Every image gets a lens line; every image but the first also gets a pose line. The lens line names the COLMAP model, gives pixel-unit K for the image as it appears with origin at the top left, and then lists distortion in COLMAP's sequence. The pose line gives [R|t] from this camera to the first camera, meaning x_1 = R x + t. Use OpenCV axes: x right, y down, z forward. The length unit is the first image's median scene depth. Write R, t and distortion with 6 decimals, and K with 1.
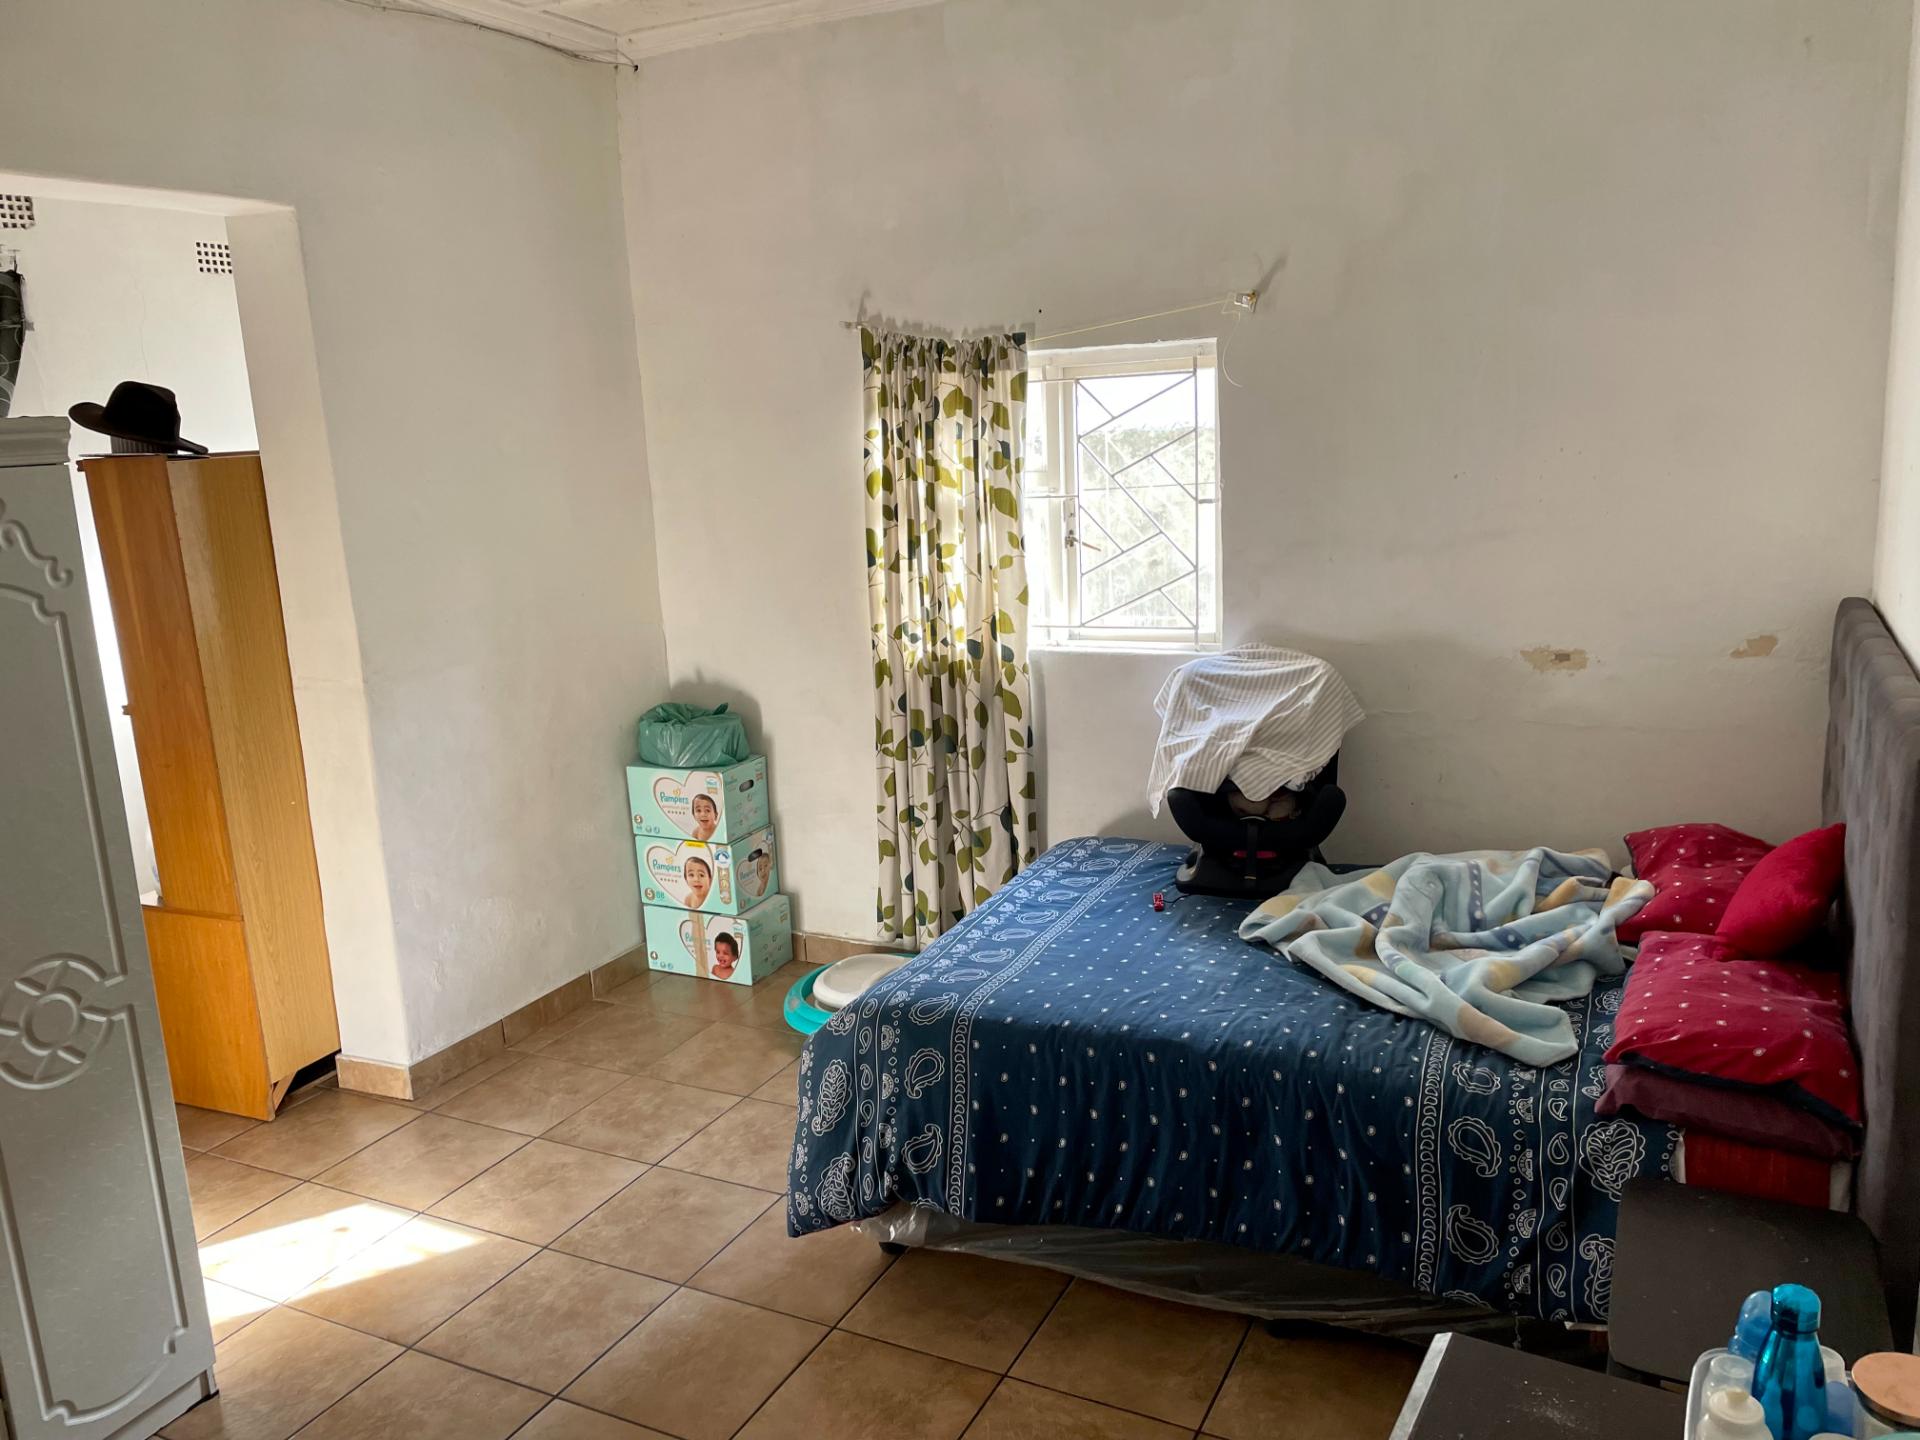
lens RADIAL K [[1453.3, 0, 981.0], [0, 1453.3, 729.2], [0, 0, 1]] dist [0.093877, -0.119272]
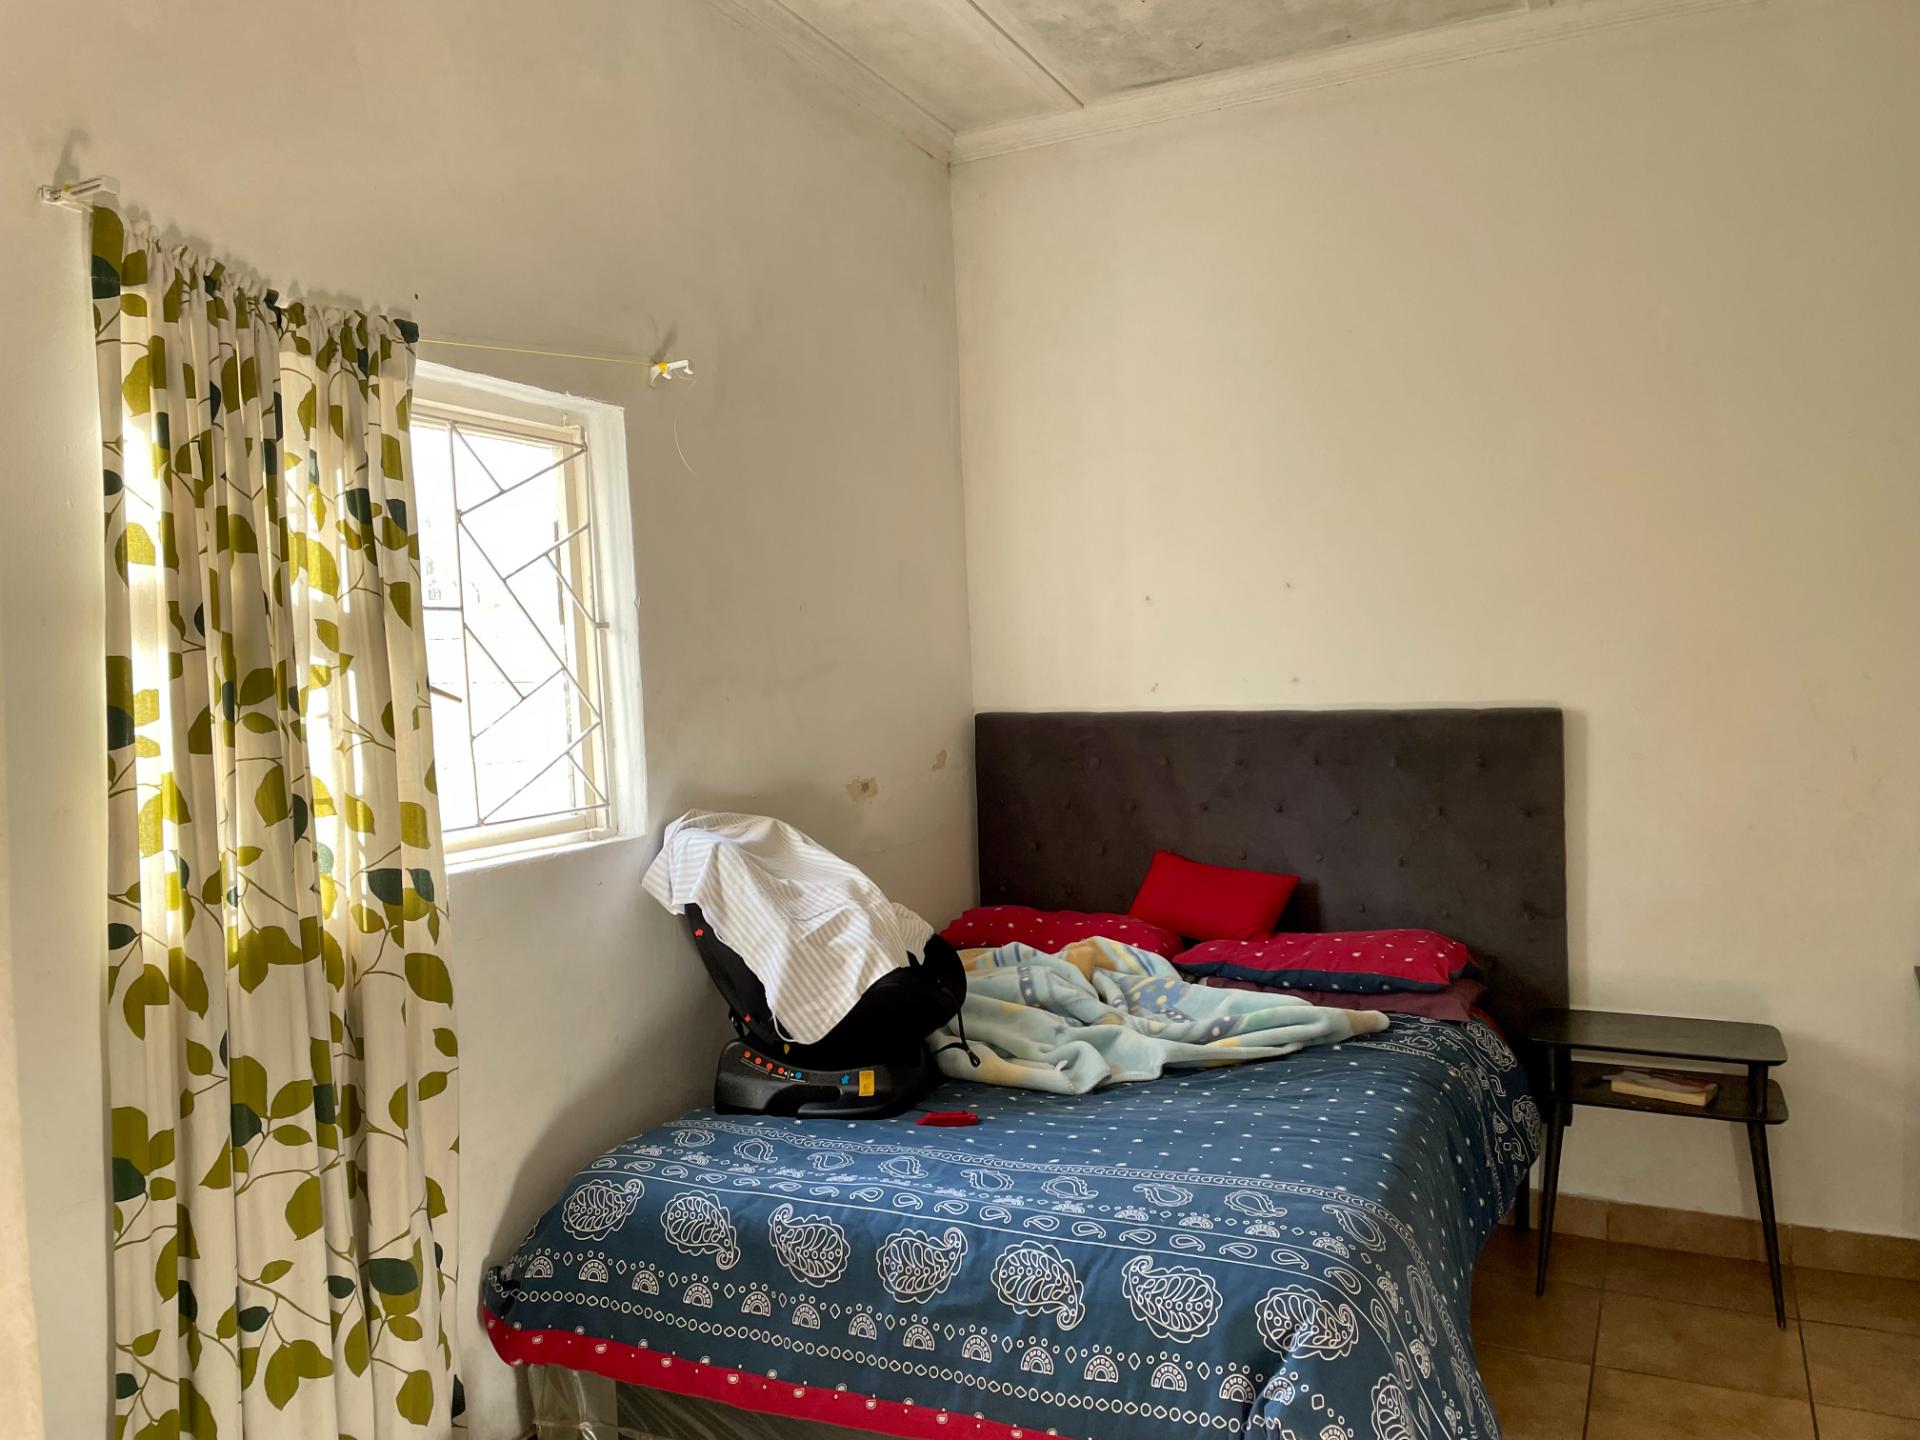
lens RADIAL K [[1450.5, 0, 956.6], [0, 1450.5, 694.3], [0, 0, 1]] dist [0.078298, -0.097391]
pose [[-0.002214, 0.029536, 0.999561, -0.522408], [0.242877, 0.969650, -0.028114, -0.057744], [-0.970055, 0.242708, -0.009320, 0.796103]]
